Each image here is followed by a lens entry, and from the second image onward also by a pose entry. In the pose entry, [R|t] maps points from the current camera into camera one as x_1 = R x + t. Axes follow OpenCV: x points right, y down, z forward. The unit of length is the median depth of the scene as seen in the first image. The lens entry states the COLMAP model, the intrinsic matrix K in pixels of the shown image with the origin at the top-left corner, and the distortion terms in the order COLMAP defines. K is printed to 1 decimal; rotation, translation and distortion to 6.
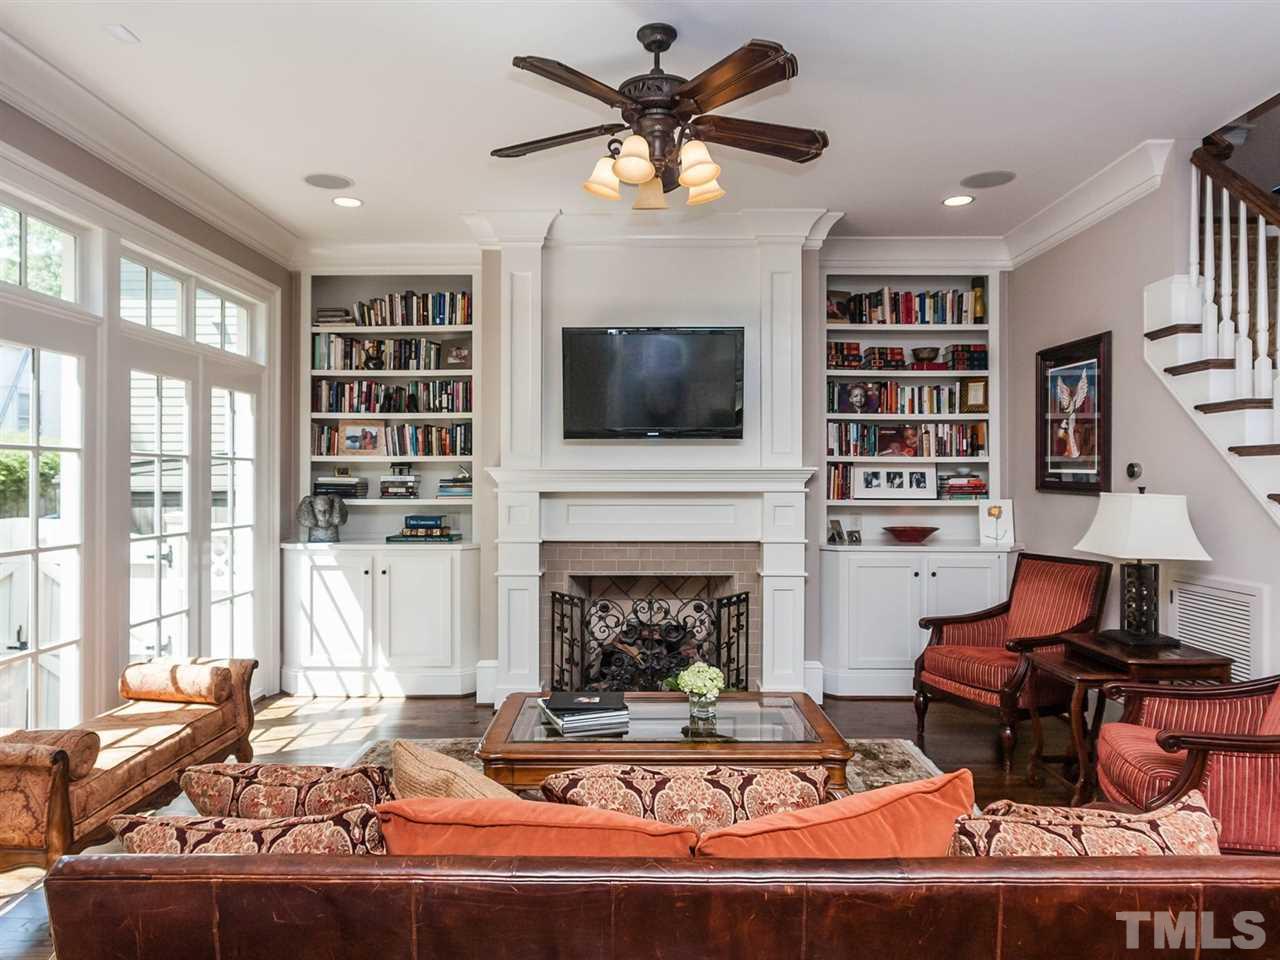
lens RADIAL K [[866.9, 0, 640.0], [0, 866.9, 480.0], [0, 0, 1]] dist [-0.011154, 0.002094]
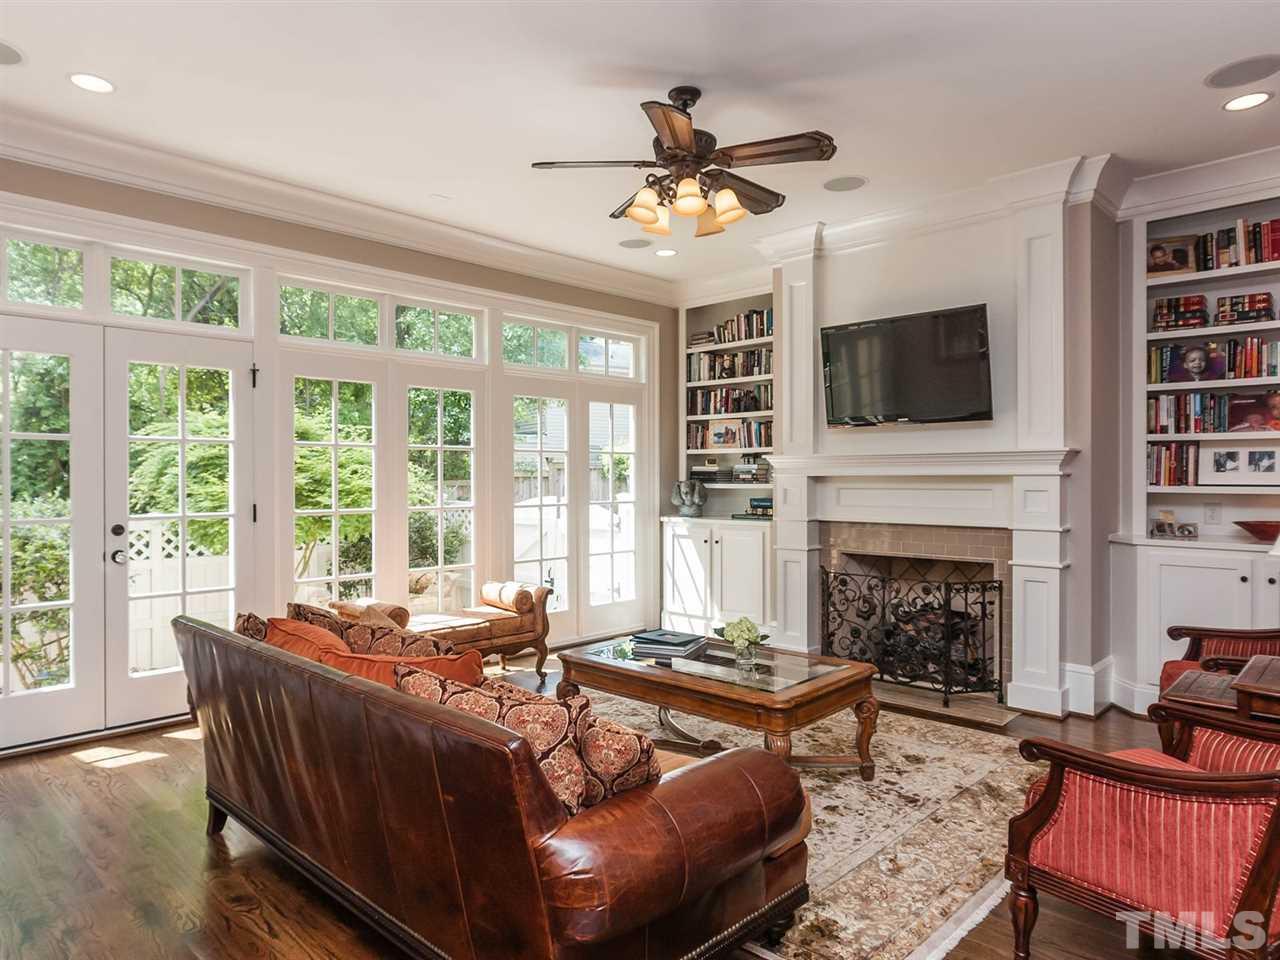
lens RADIAL K [[823.5, 0, 603.9], [0, 823.5, 483.0], [0, 0, 1]] dist [-0.004125, 0.004940]
pose [[0.710711, 0.002999, -0.703478, 0.399880], [0.003582, 0.999963, 0.007882, 0.011619], [0.703475, -0.008122, 0.710674, 0.046794]]
